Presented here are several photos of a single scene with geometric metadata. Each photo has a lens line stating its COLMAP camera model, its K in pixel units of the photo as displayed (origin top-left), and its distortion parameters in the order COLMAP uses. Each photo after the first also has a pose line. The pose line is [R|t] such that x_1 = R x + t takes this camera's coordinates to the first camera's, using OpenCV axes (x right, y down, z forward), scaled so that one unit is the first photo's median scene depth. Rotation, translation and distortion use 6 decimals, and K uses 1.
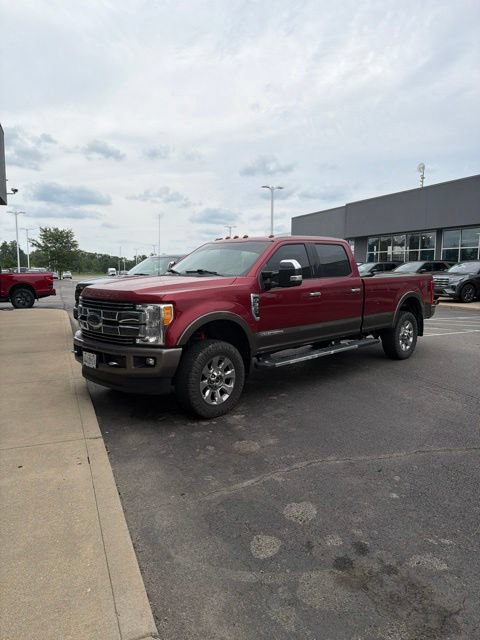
lens RADIAL K [[466.8, 0, 240.9], [0, 466.8, 331.9], [0, 0, 1]] dist [0.040686, -0.042310]
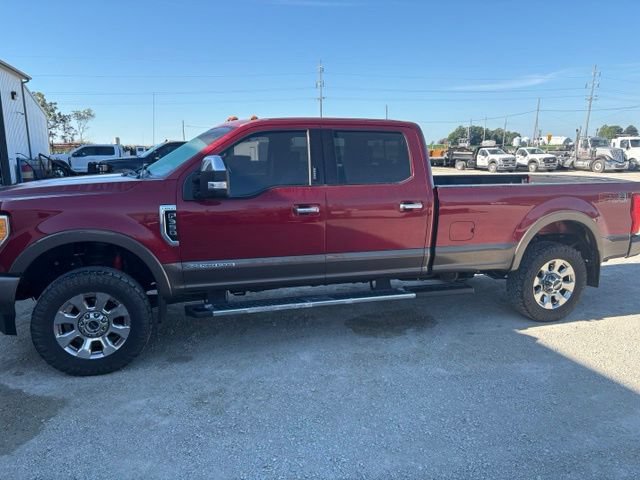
lens RADIAL K [[486.3, 0, 319.5], [0, 486.3, 260.4], [0, 0, 1]] dist [0.047961, -0.052335]
pose [[0.890242, 0.114745, -0.440797, 0.551921], [-0.081150, 0.992222, 0.094396, -0.089626], [0.448200, -0.048264, 0.892629, 0.476281]]
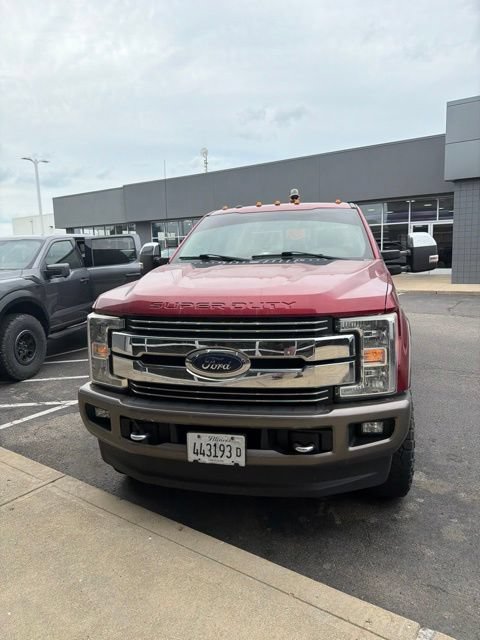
lens RADIAL K [[464.0, 0, 240.0], [0, 464.0, 320.0], [0, 0, 1]] dist [0.042844, -0.043266]
pose [[0.846065, -0.105719, 0.522492, -0.512418], [0.104900, 0.993991, 0.031258, -0.077051], [-0.522657, 0.028363, 0.852071, 0.566218]]
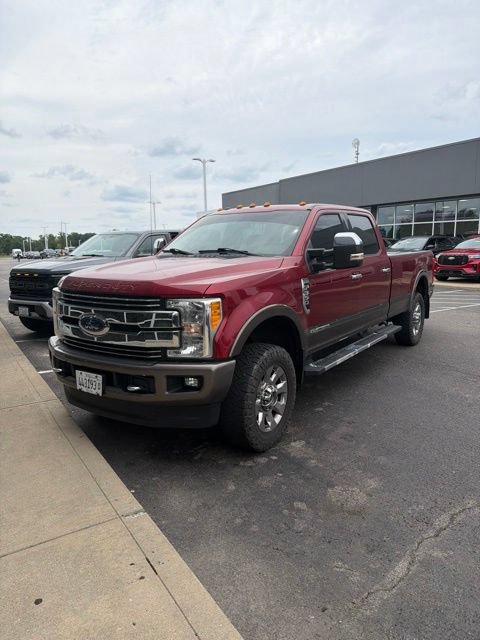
lens RADIAL K [[469.7, 0, 243.0], [0, 469.7, 324.6], [0, 0, 1]] dist [0.014662, -0.003982]
pose [[0.982732, -0.046358, 0.179135, -0.212980], [0.041640, 0.998682, 0.030009, -0.035039], [-0.180290, -0.022031, 0.983367, 0.273763]]
